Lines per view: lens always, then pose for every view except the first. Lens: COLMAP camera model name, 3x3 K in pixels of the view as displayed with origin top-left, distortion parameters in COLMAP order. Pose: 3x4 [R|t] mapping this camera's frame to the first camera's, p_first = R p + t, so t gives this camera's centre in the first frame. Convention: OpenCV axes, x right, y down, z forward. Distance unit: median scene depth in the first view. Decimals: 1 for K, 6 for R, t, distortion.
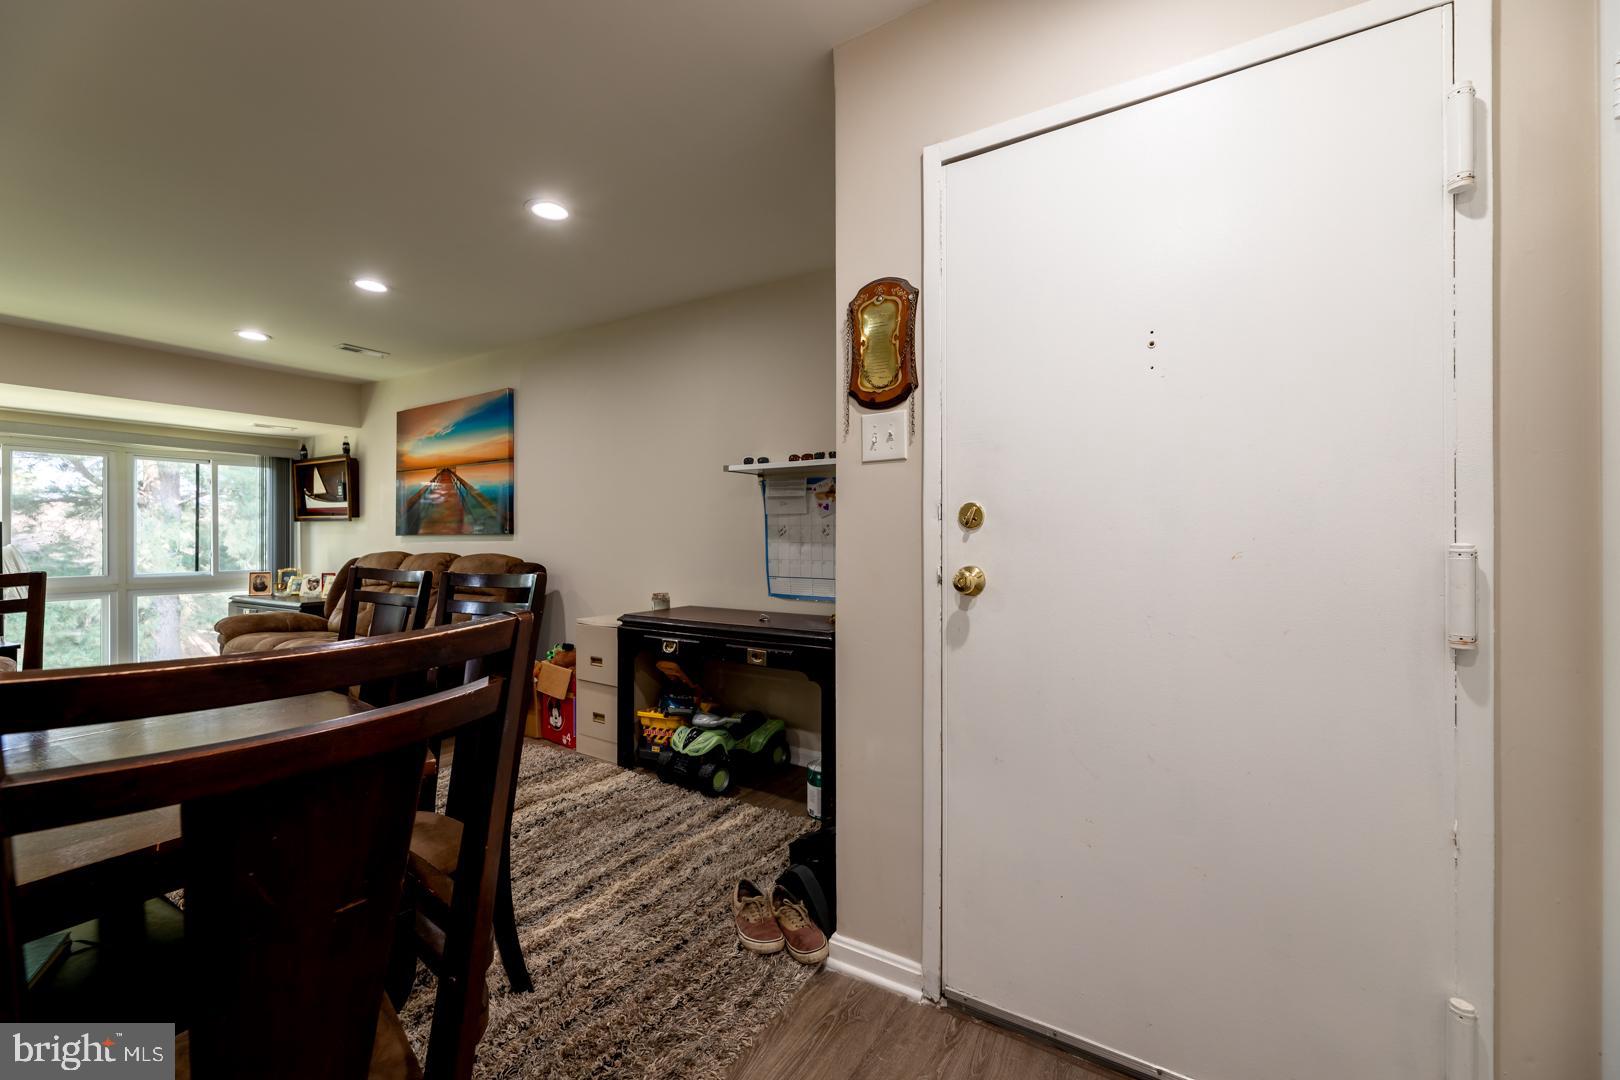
lens RADIAL K [[665.2, 0, 800.7], [0, 665.2, 532.8], [0, 0, 1]] dist [-0.000759, -0.000623]
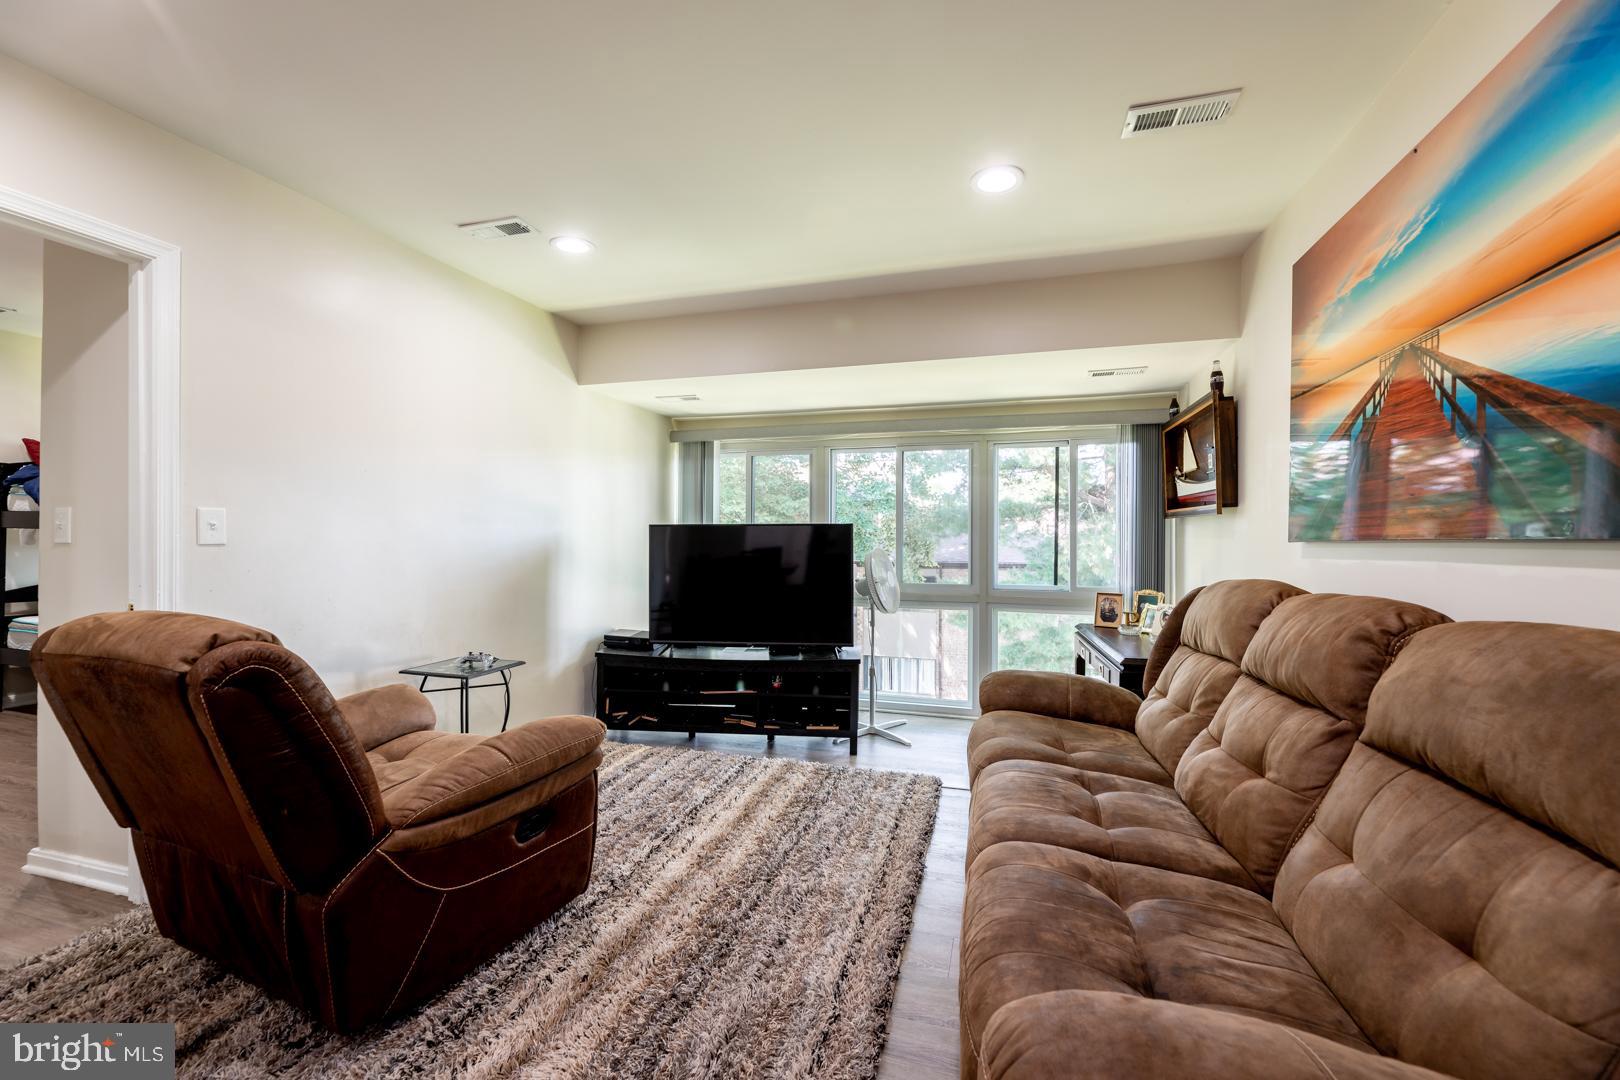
lens RADIAL K [[665.2, 0, 798.9], [0, 665.2, 534.8], [0, 0, 1]] dist [-0.000759, -0.000623]
pose [[0.265863, -0.001221, -0.964010, -0.312428], [0.001097, 0.999999, -0.000964, -0.000818], [0.964010, -0.000801, 0.265864, 0.660687]]
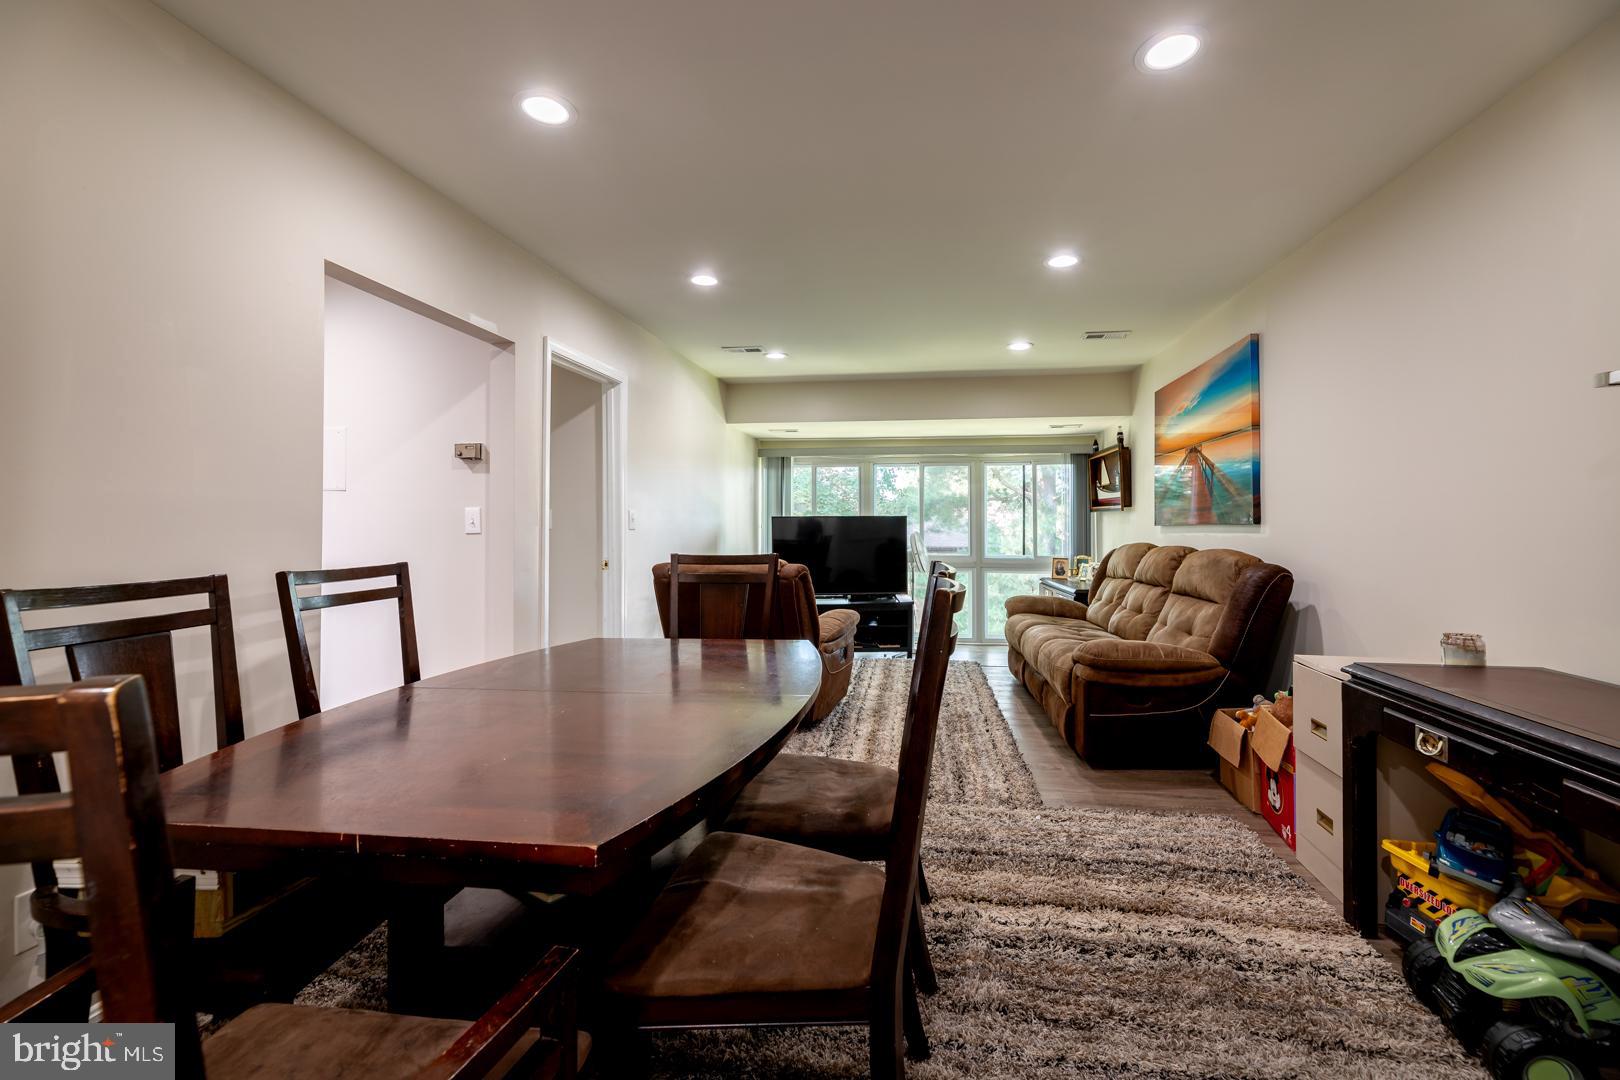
lens RADIAL K [[665.2, 0, 829.6], [0, 665.2, 514.6], [0, 0, 1]] dist [-0.000759, -0.000623]
pose [[0.413440, -0.014319, -0.910419, 0.055248], [0.006393, 0.999897, -0.012823, -0.002422], [0.910509, -0.000519, 0.413489, 0.239850]]
